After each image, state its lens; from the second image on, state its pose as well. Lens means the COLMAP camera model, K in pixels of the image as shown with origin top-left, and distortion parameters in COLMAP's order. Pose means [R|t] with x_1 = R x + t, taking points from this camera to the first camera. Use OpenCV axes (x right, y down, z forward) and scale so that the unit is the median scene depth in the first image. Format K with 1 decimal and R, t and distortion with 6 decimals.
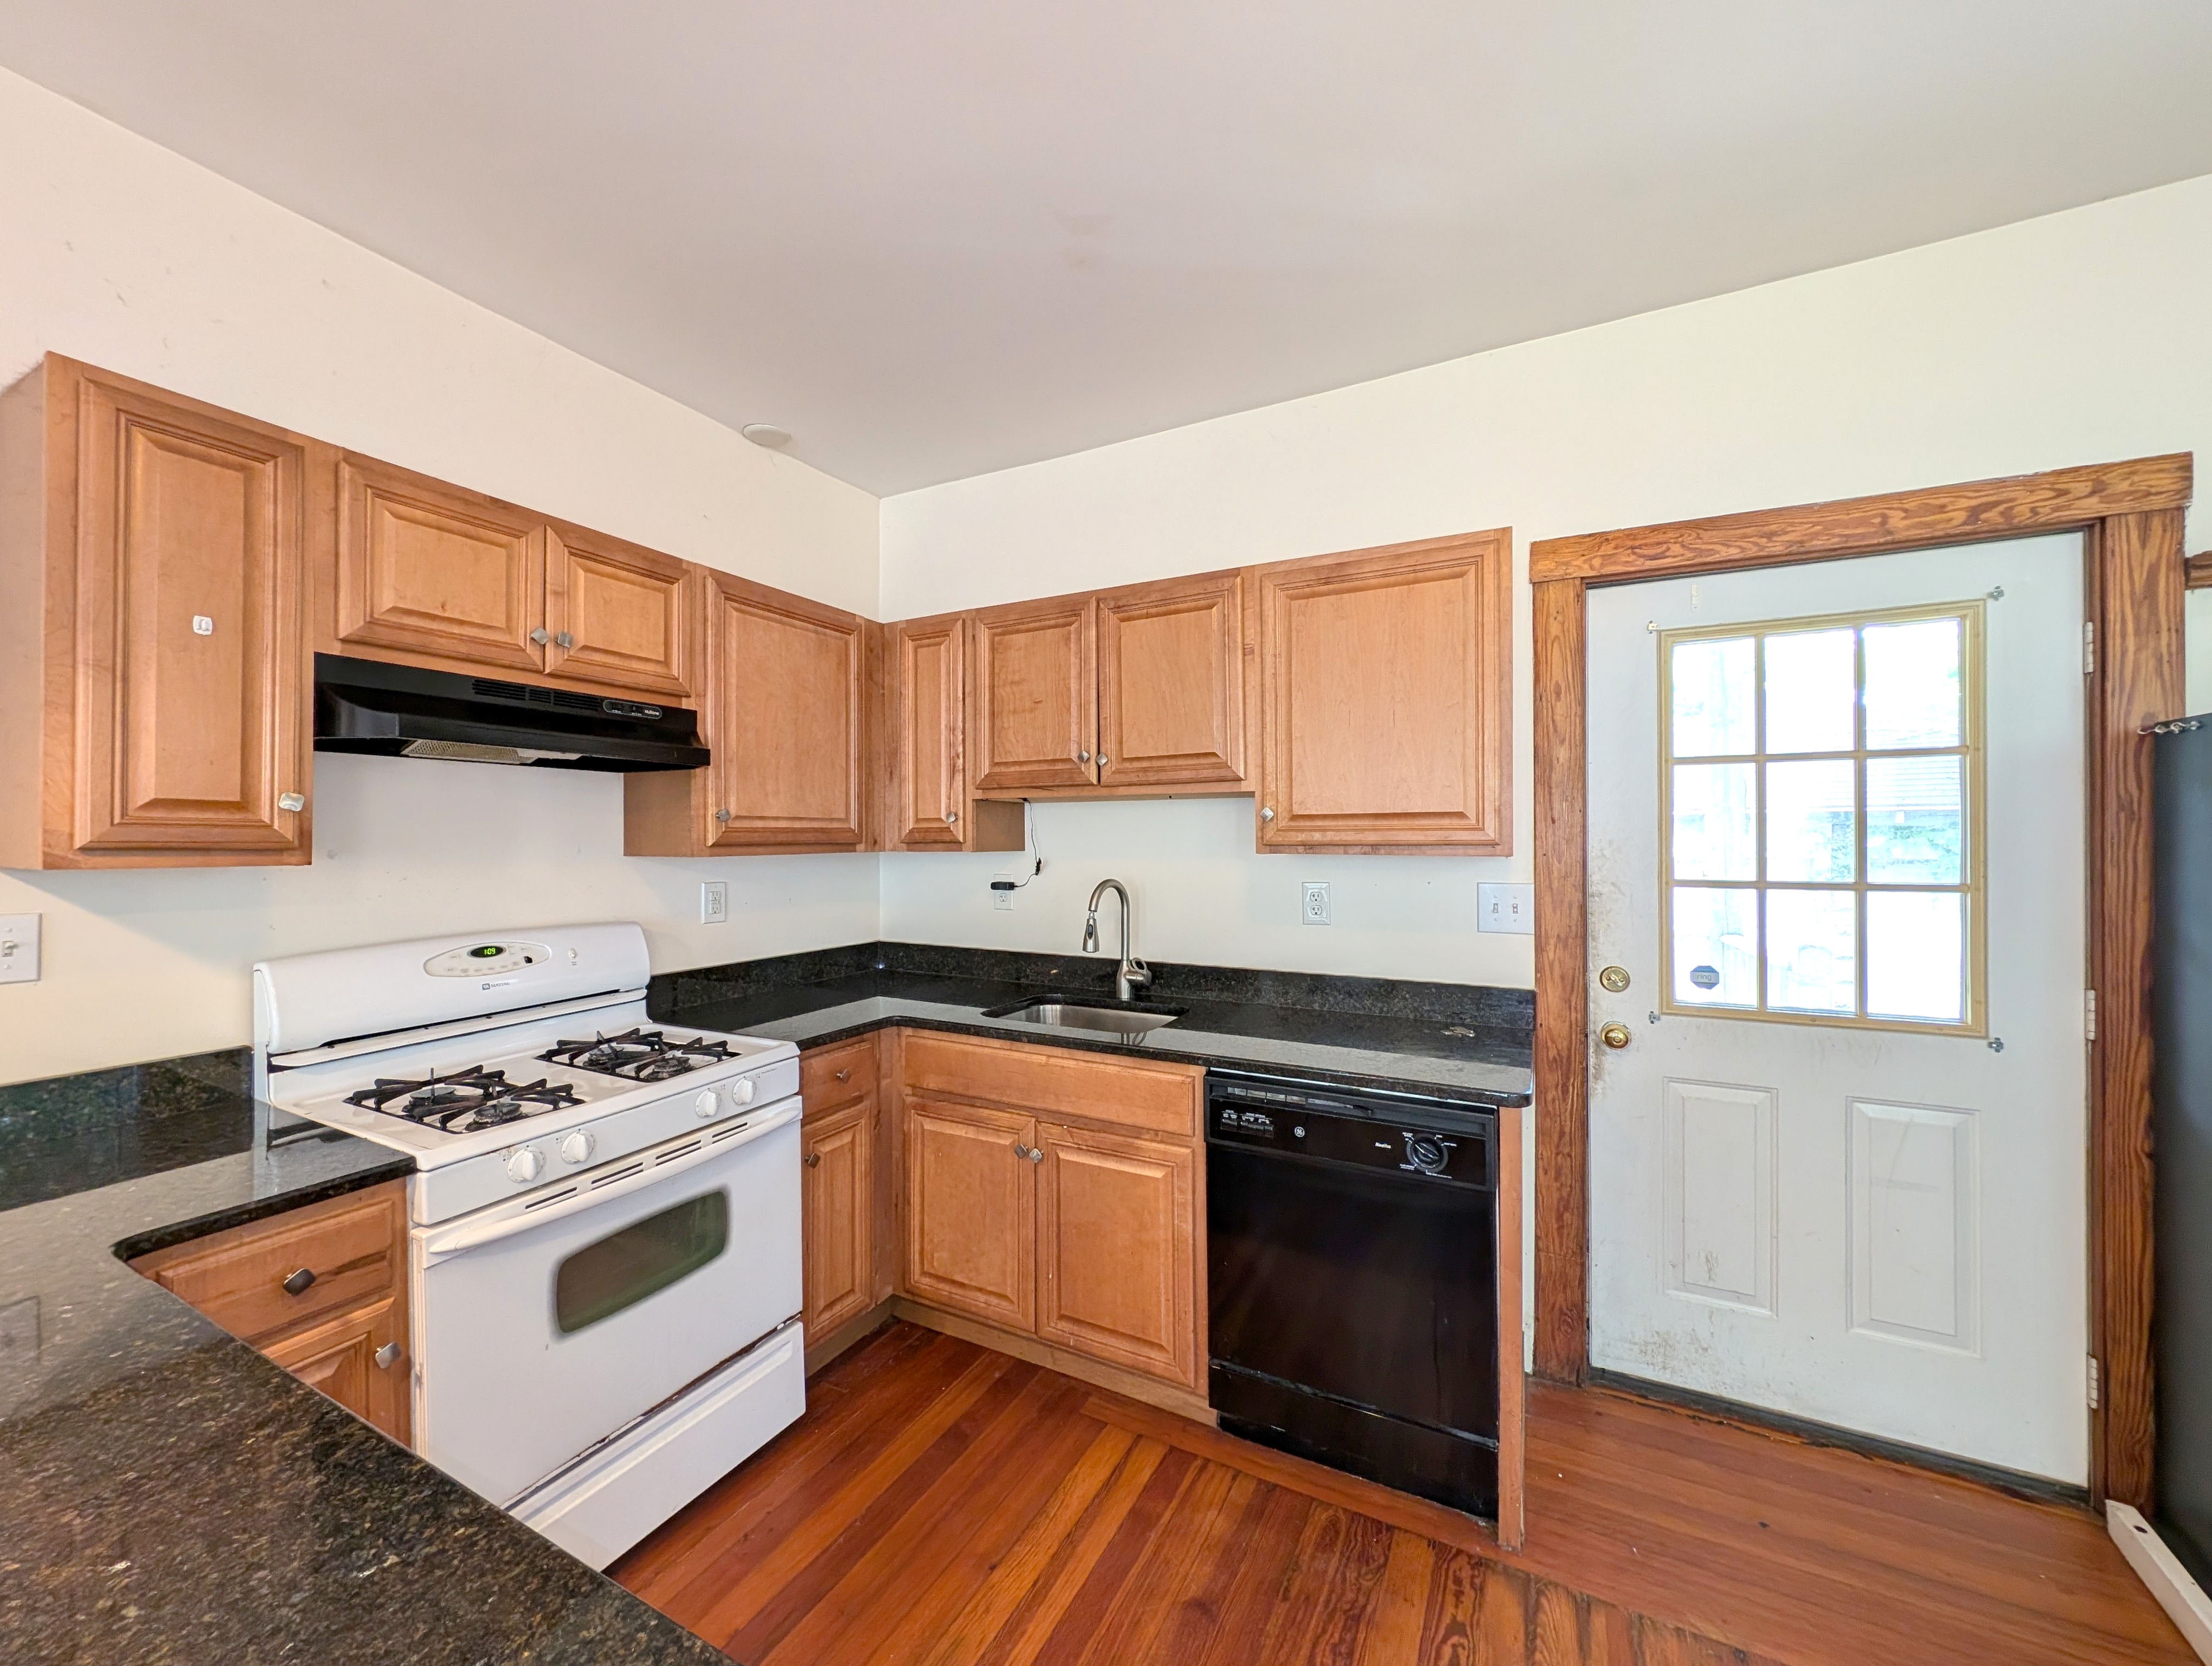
lens RADIAL K [[848.0, 0, 1110.7], [0, 848.0, 835.3], [0, 0, 1]] dist [0.003328, -0.000433]
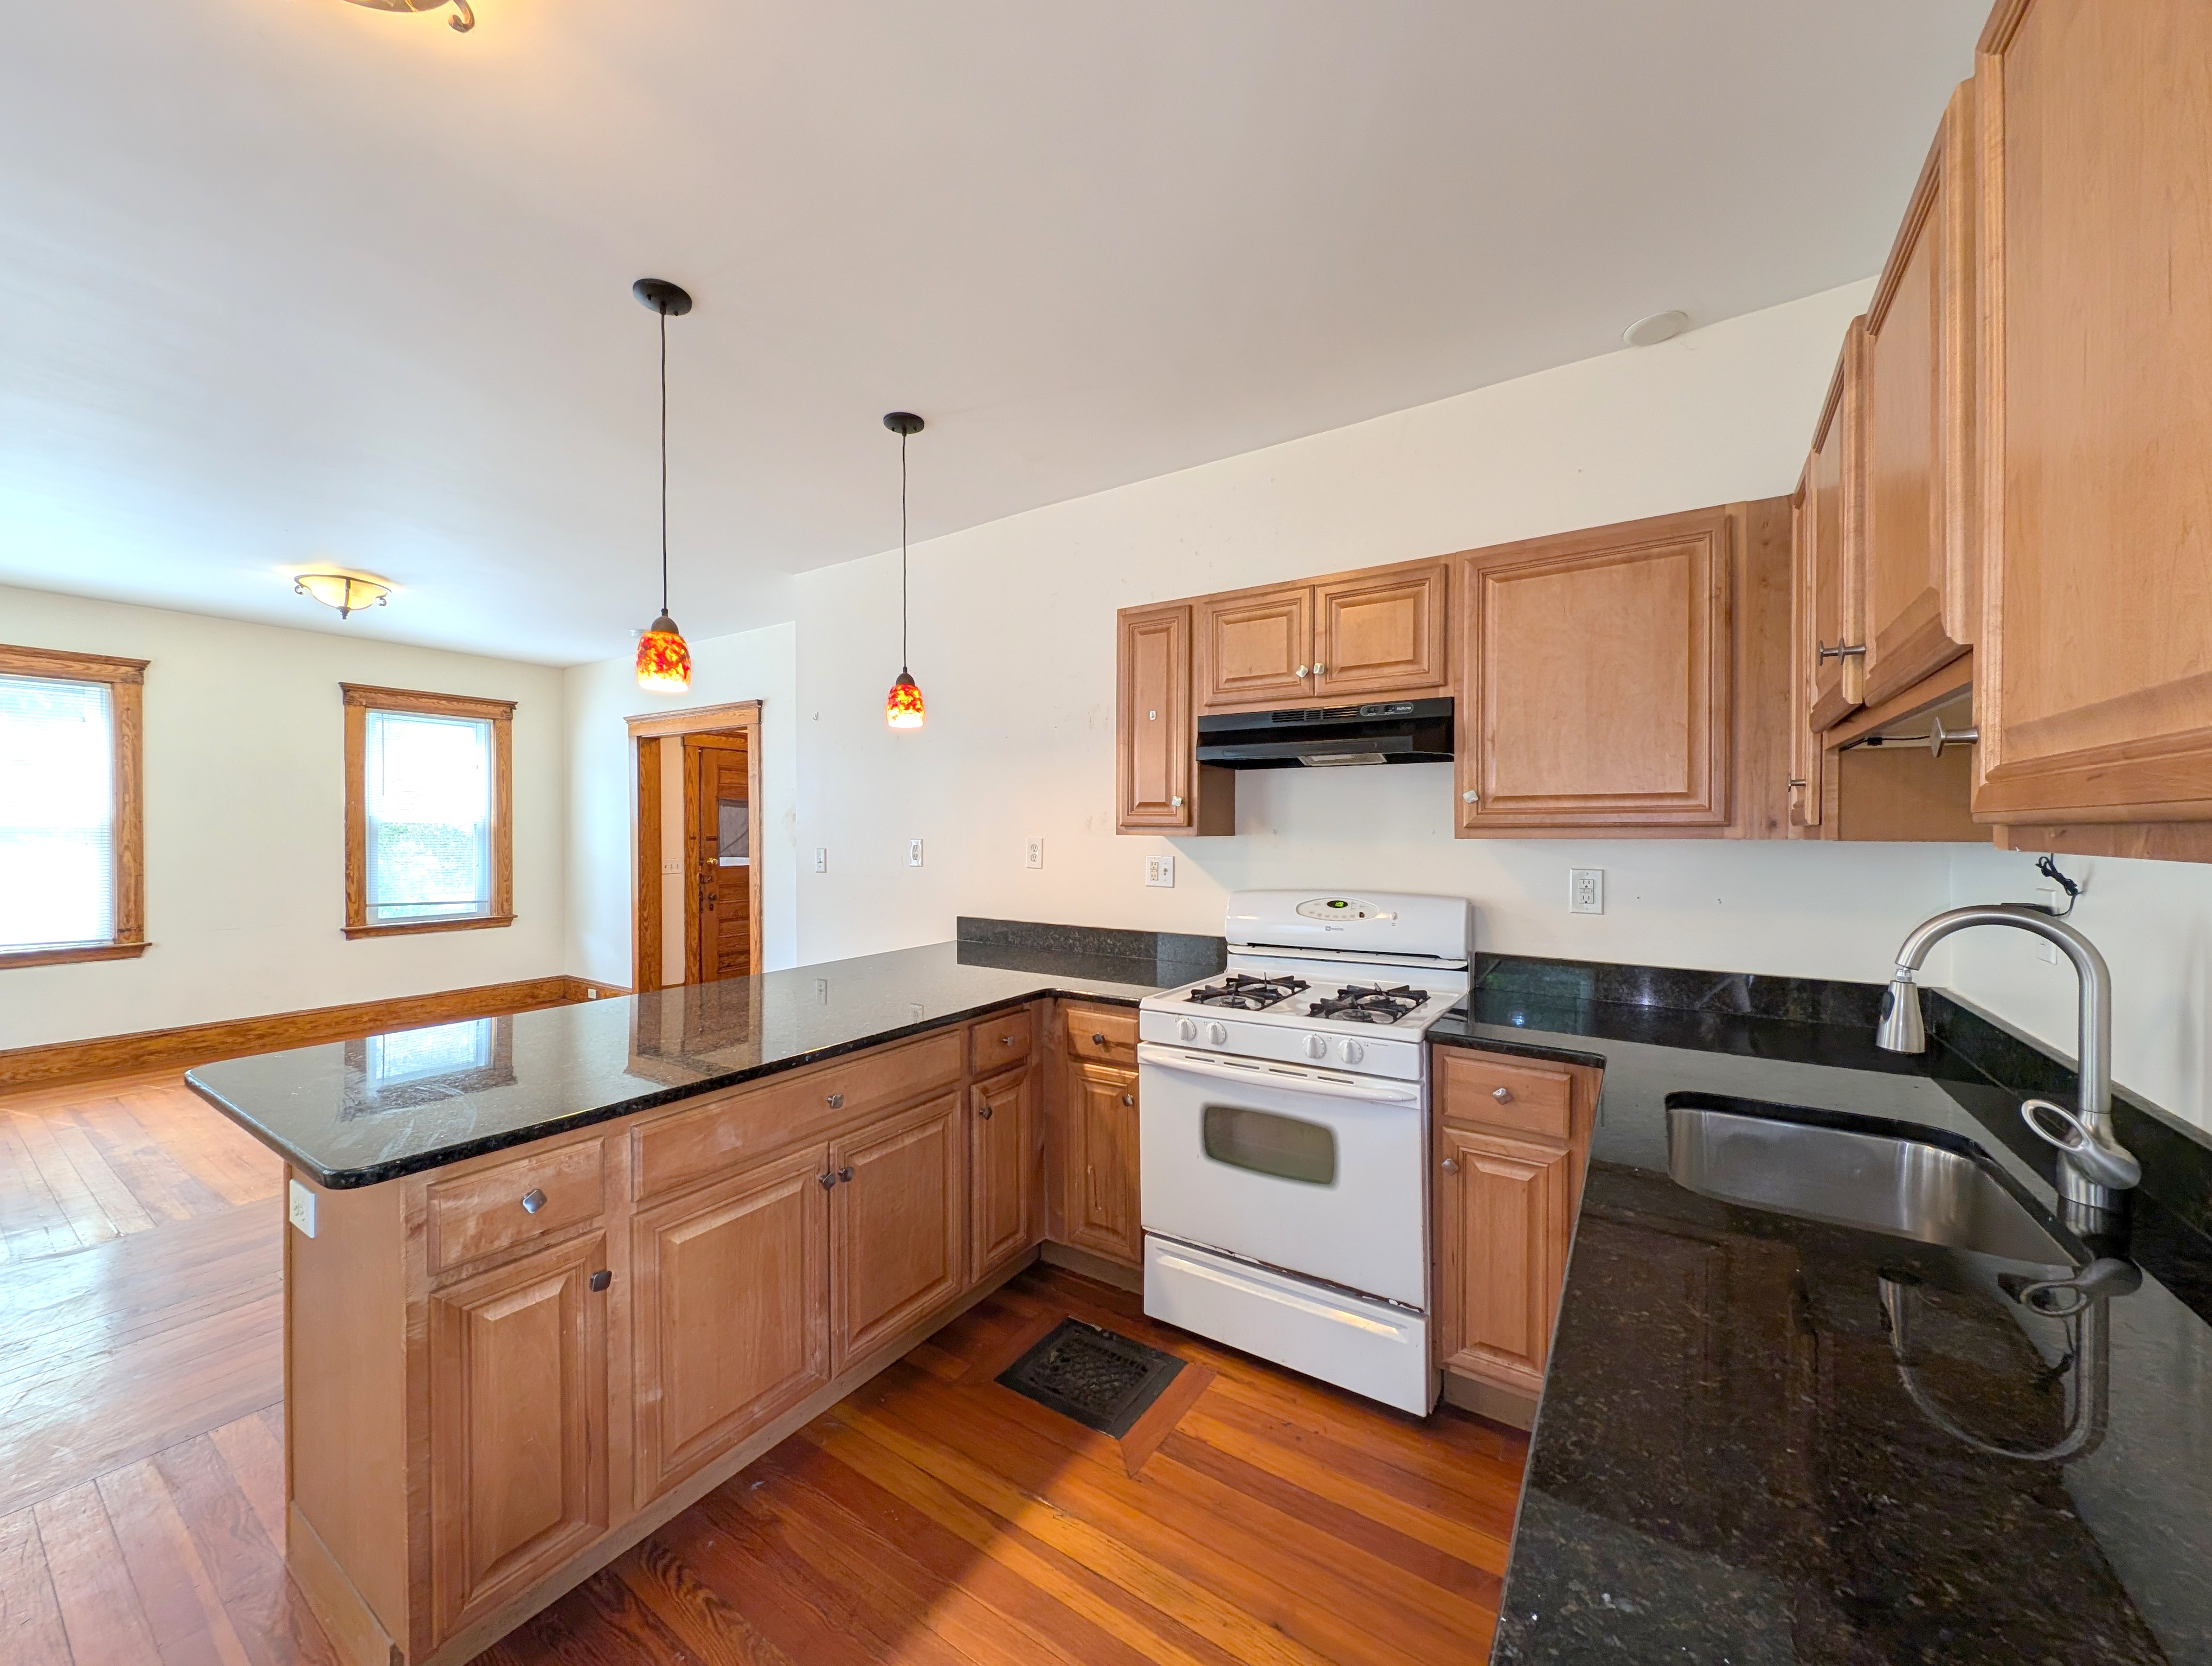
lens RADIAL K [[827.0, 0, 1106.0], [0, 827.0, 833.0], [0, 0, 1]] dist [0.000773, -0.000346]
pose [[-0.103756, 0.006449, -0.994582, 0.579720], [0.002606, 0.999977, 0.006212, 0.012279], [0.994599, -0.001947, -0.103770, 0.709772]]
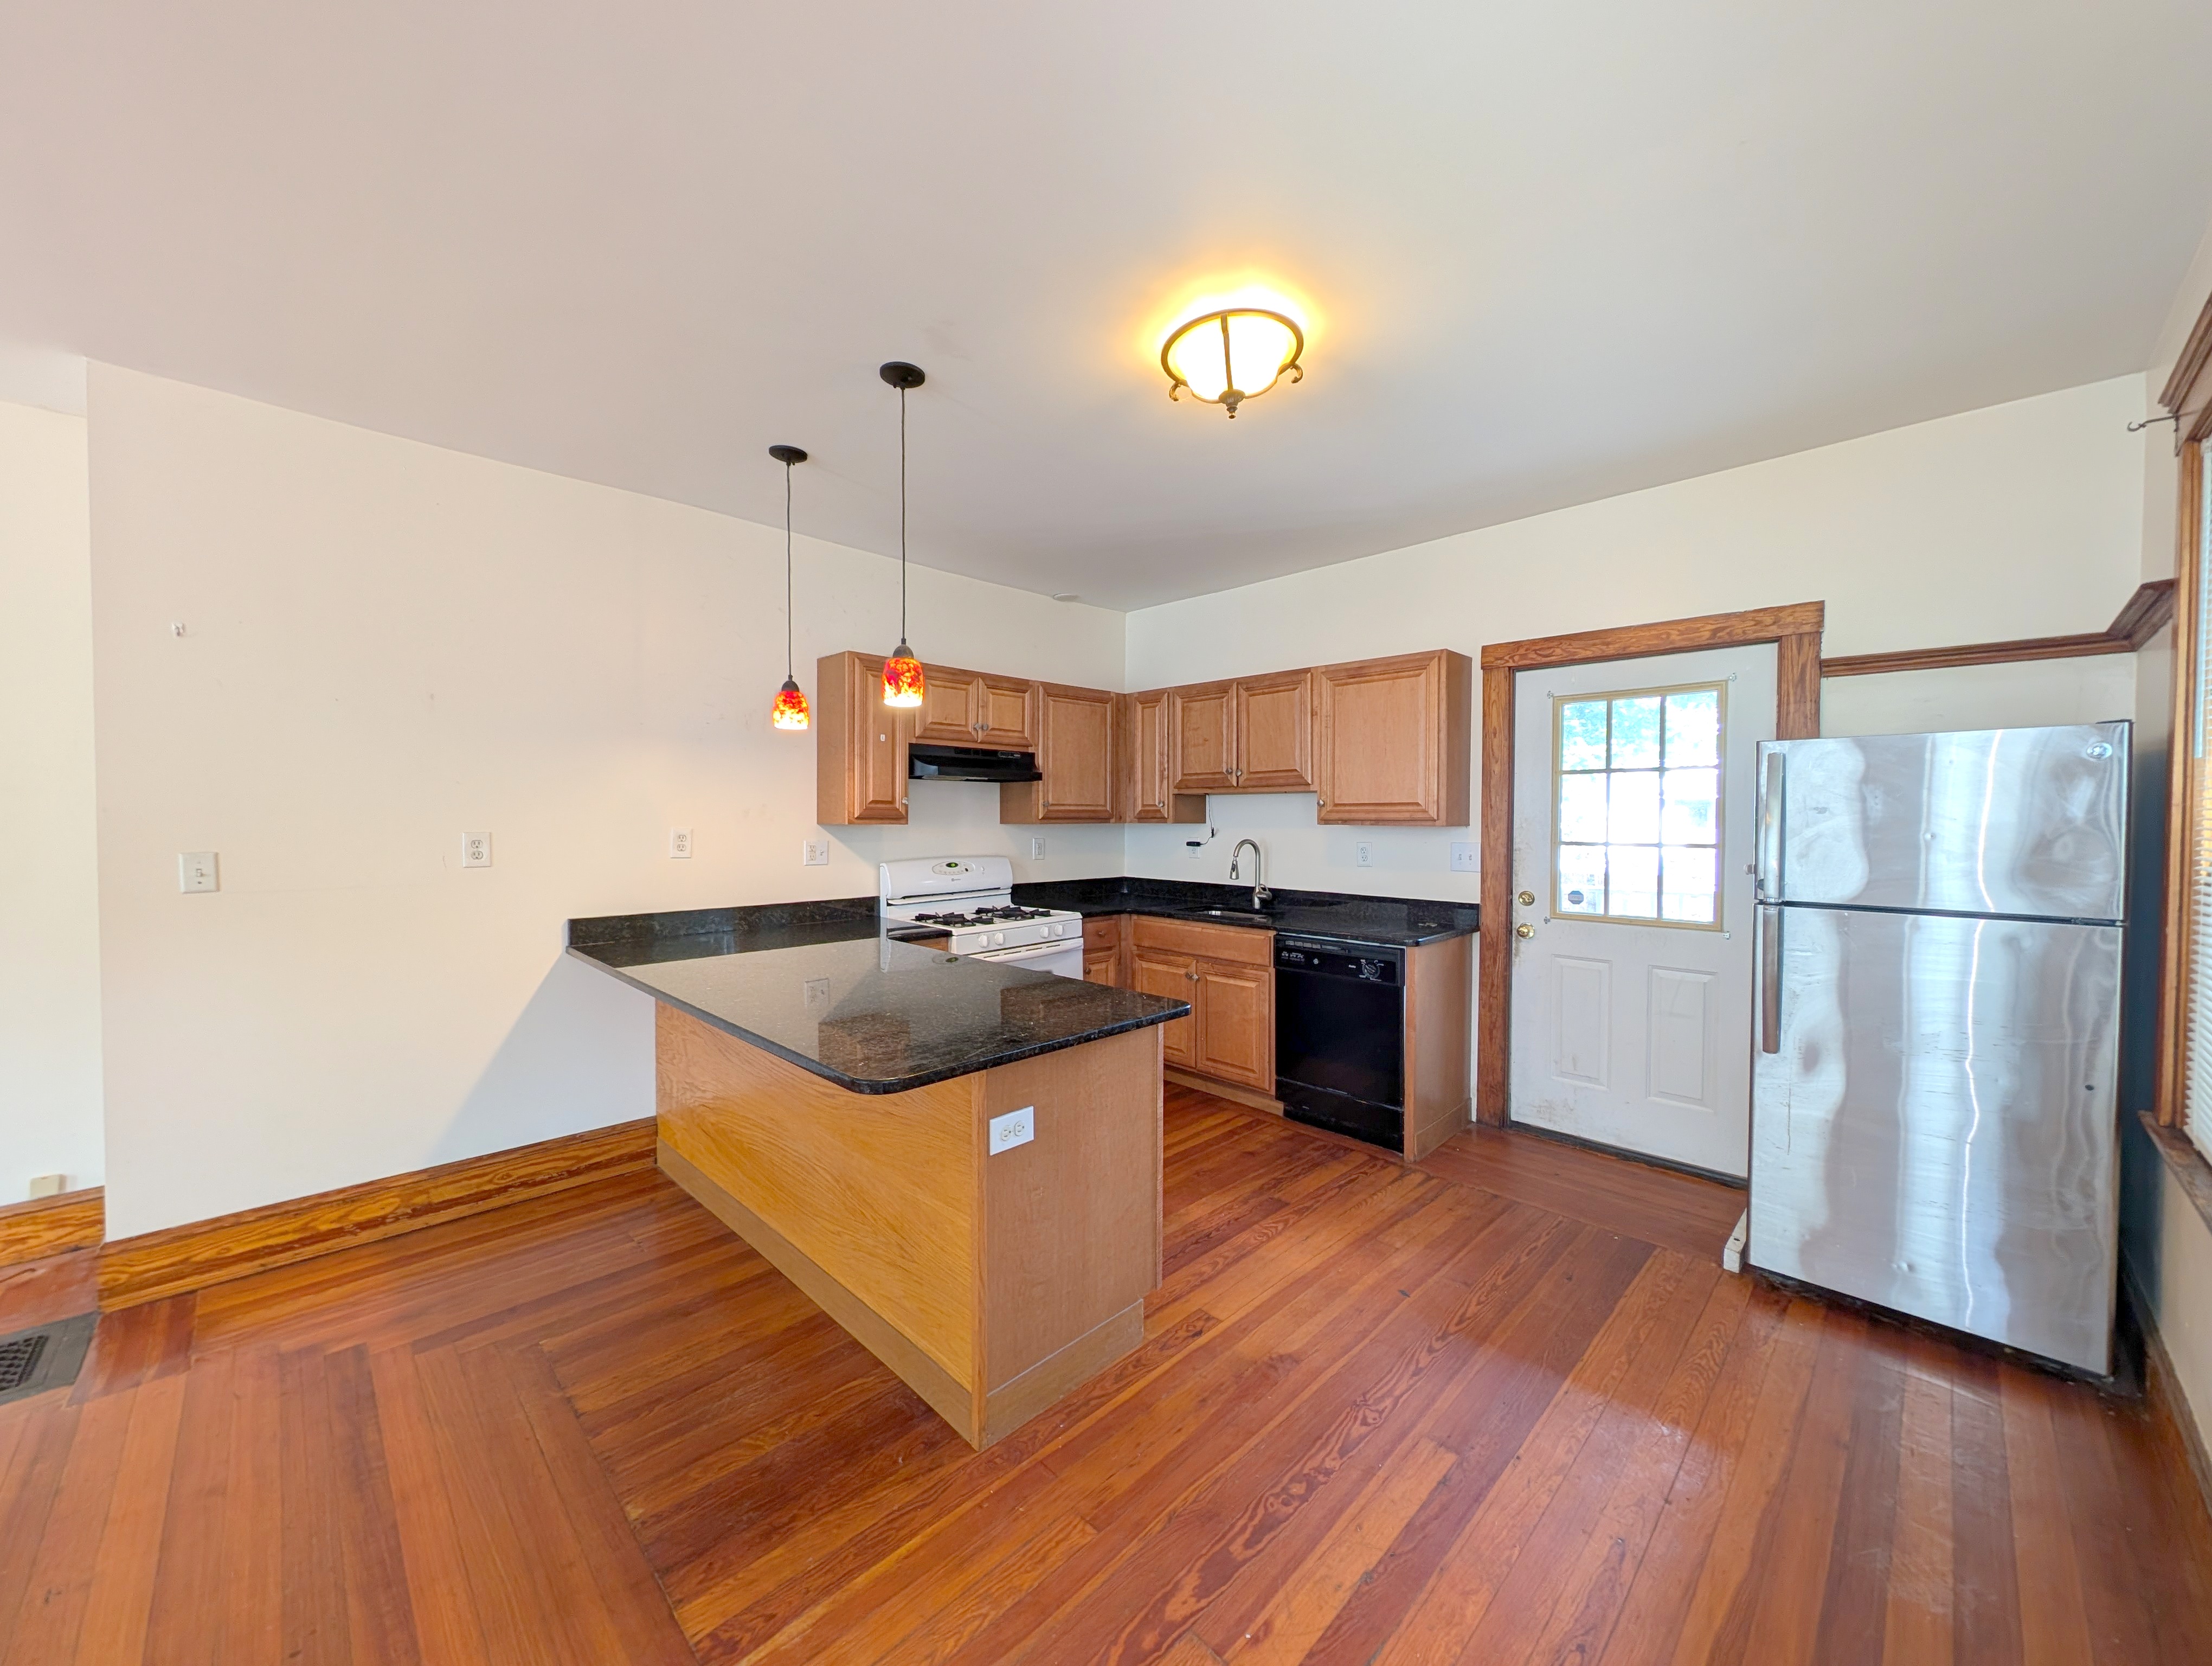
lens RADIAL K [[848.0, 0, 1110.7], [0, 848.0, 835.3], [0, 0, 1]] dist [0.003328, -0.000433]
pose [[0.954154, 0.010821, -0.299119, 0.313236], [-0.003589, 0.999688, 0.024715, 0.001148], [0.299293, -0.022508, 0.953896, -0.938018]]
